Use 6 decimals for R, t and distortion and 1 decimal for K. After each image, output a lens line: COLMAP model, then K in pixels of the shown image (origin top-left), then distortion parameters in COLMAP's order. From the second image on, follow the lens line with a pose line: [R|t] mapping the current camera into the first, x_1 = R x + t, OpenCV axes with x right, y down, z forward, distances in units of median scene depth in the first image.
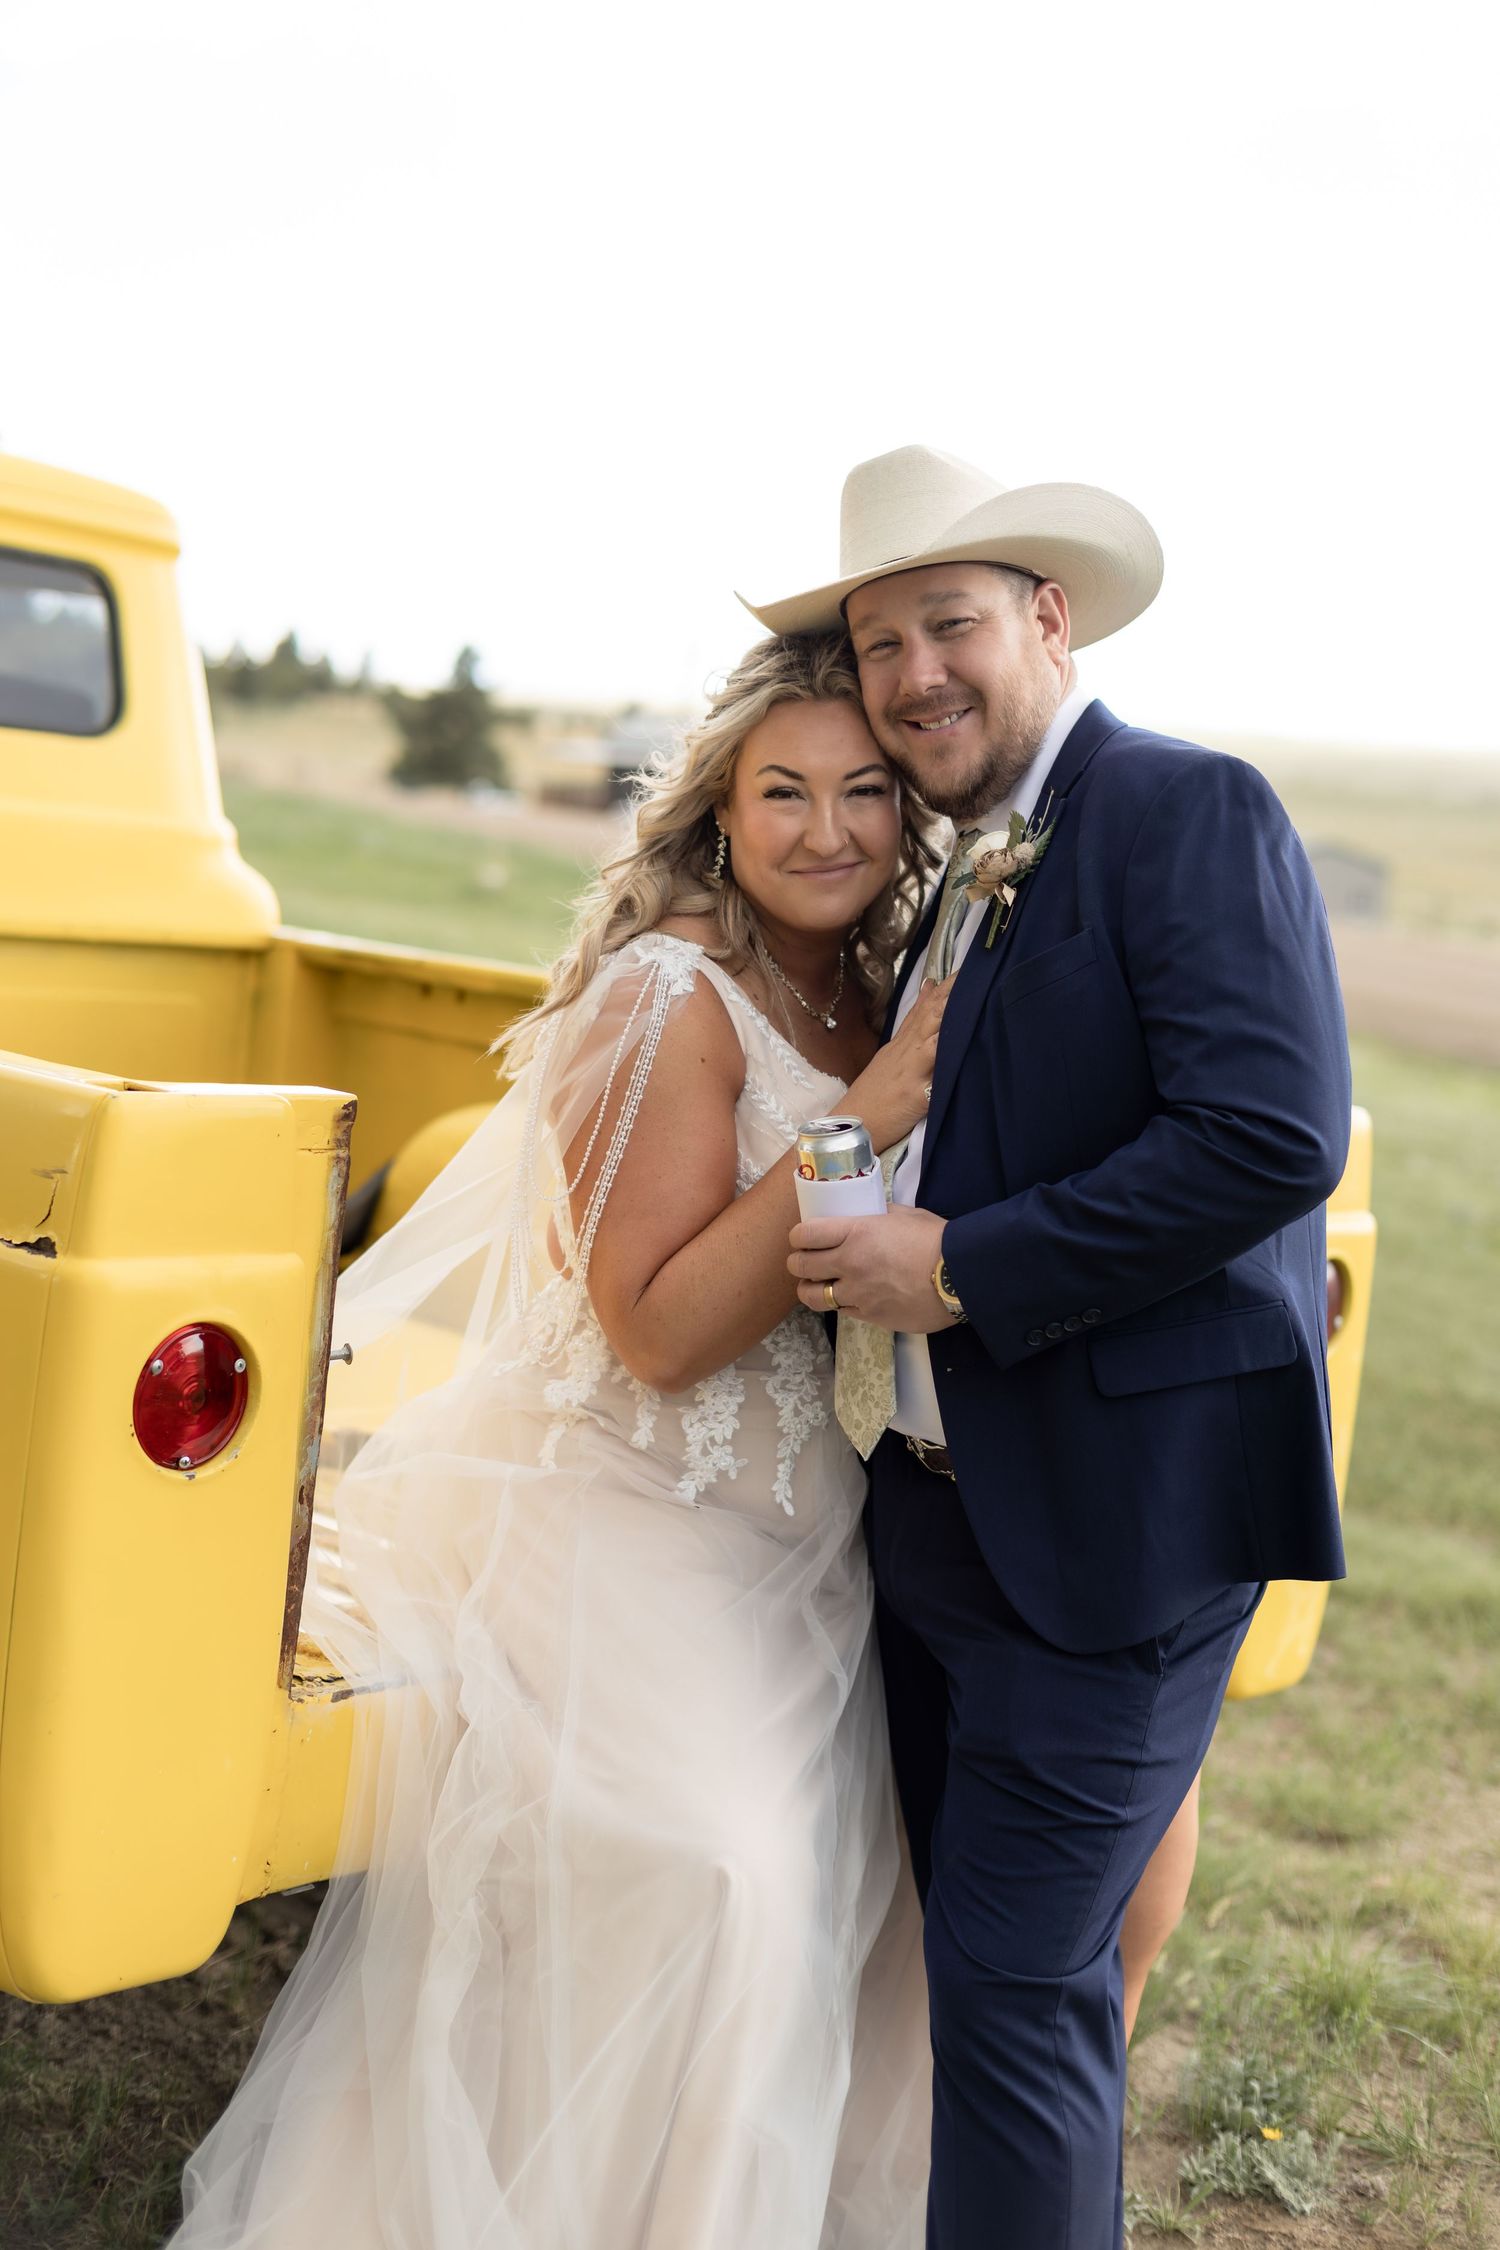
lens RADIAL K [[2955.3, 0, 682.1], [0, 2955.3, 1120.2], [0, 0, 1]] dist [-0.025318, 0.032587]
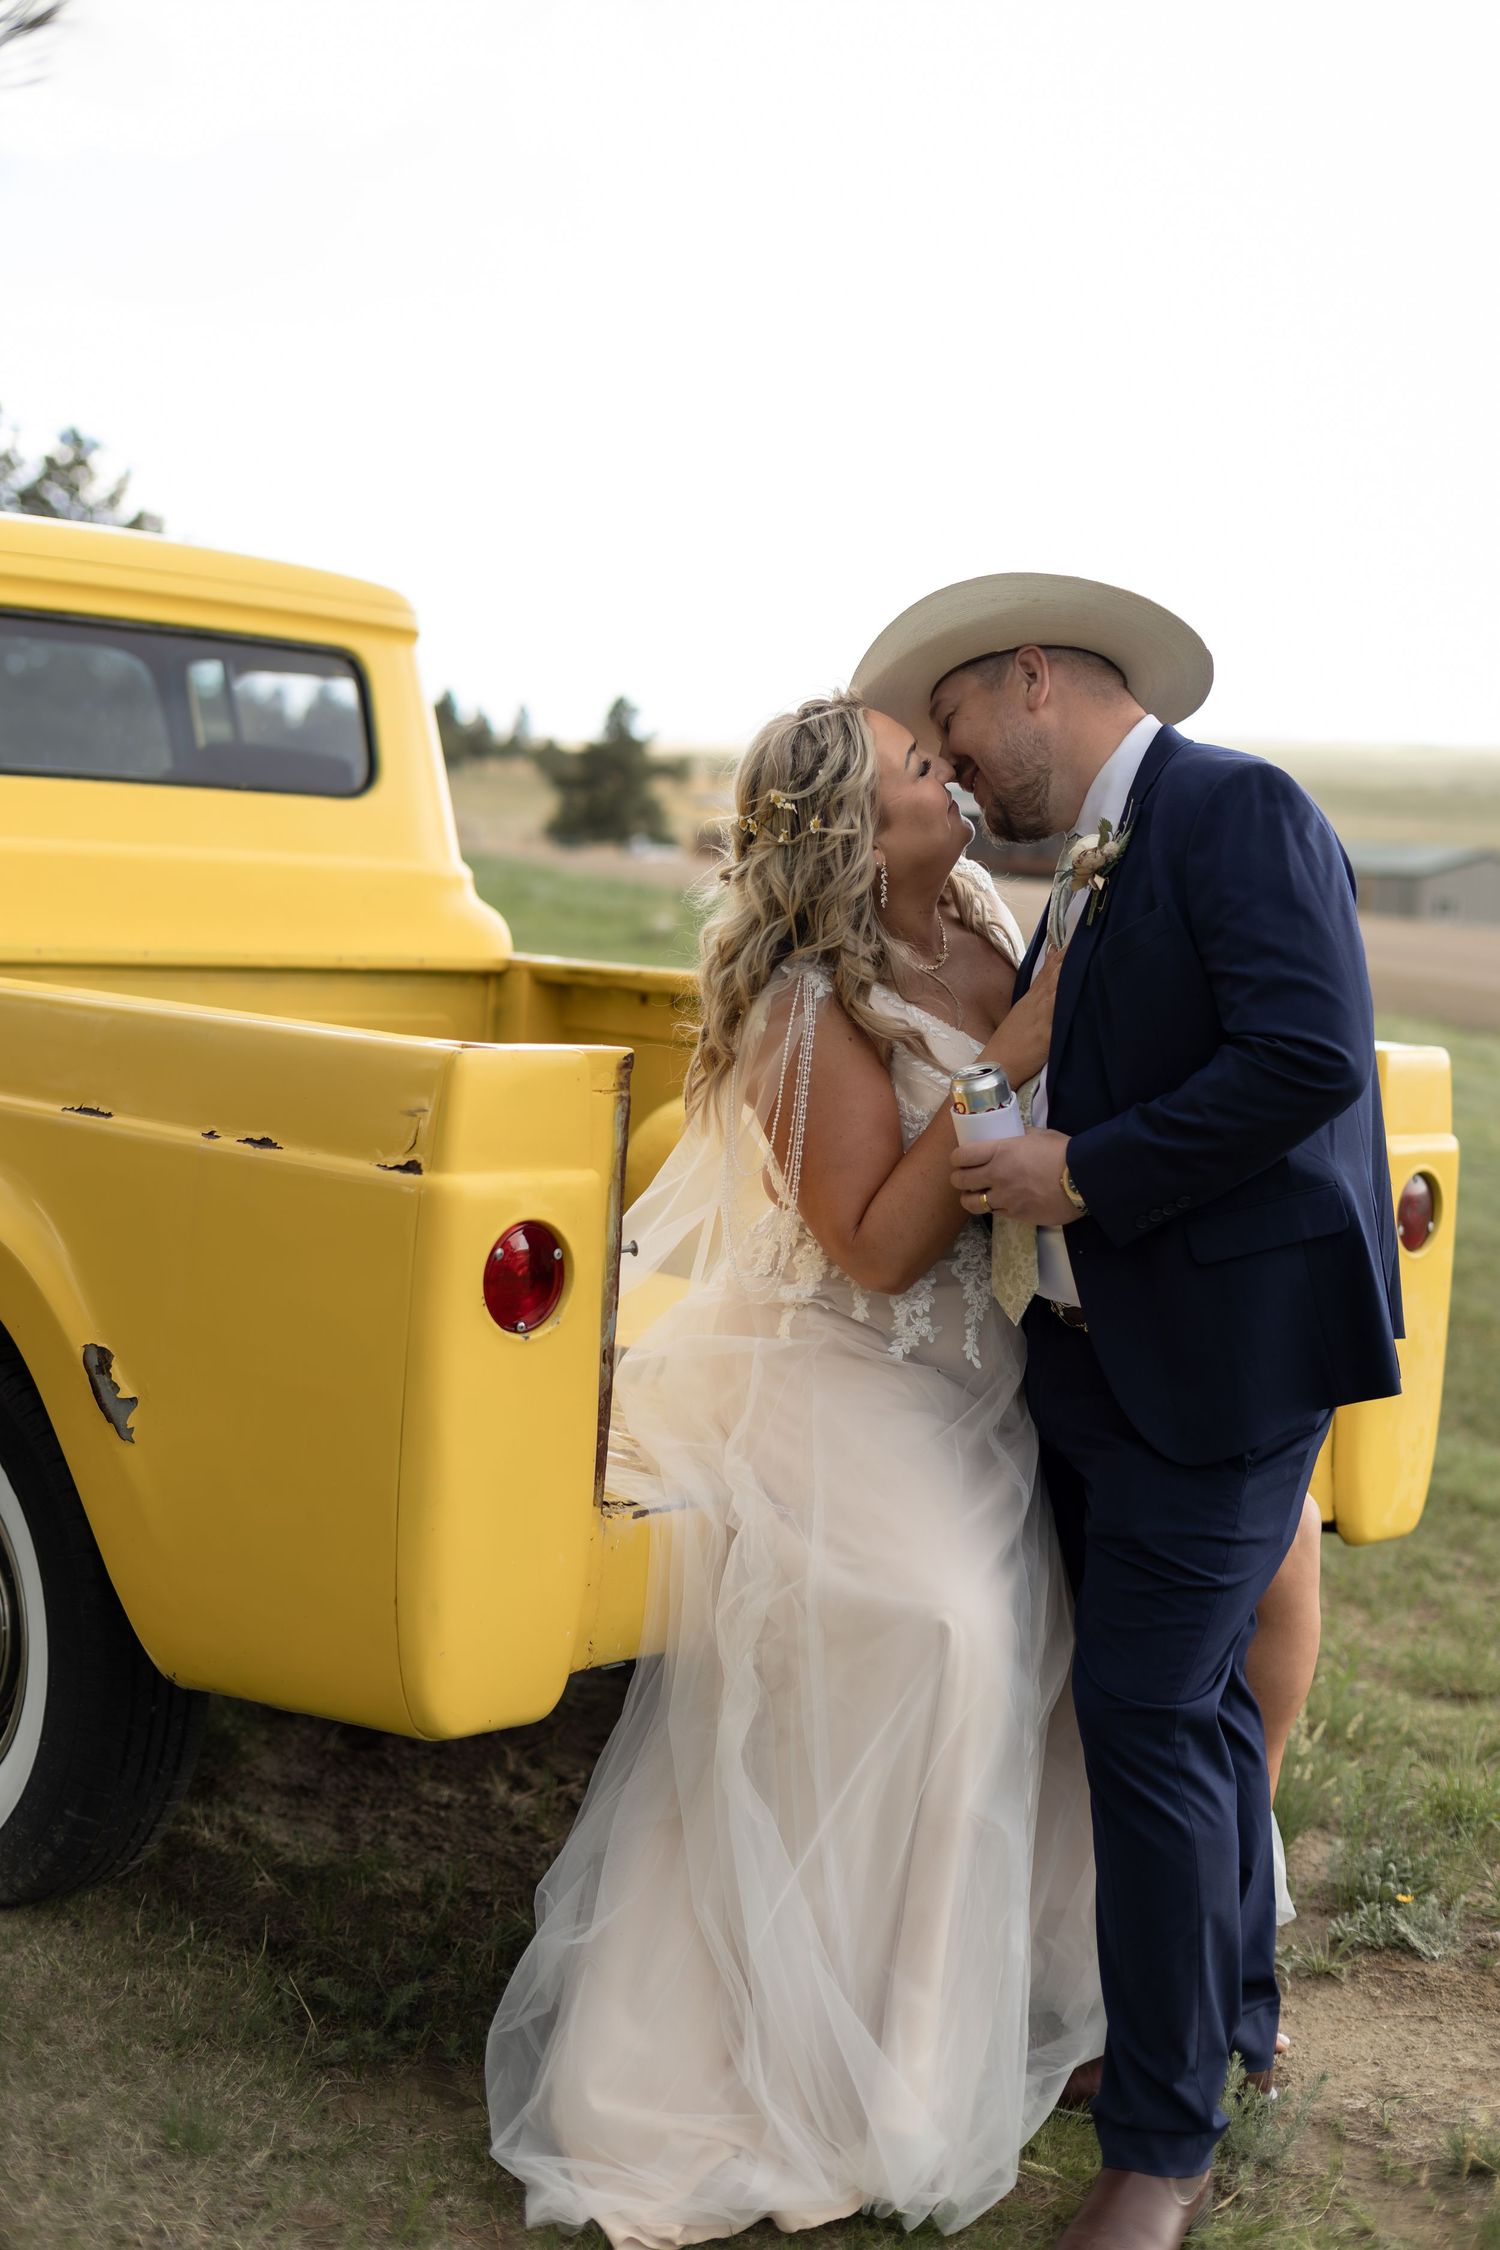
lens RADIAL K [[2911.0, 0, 750.0], [0, 2911.0, 1125.0], [0, 0, 1]] dist [0.025175, -0.031075]
pose [[0.998212, -0.048861, -0.034426, -0.011441], [0.048469, 0.998751, -0.012138, 0.033123], [0.034976, 0.010448, 0.999334, -0.223217]]
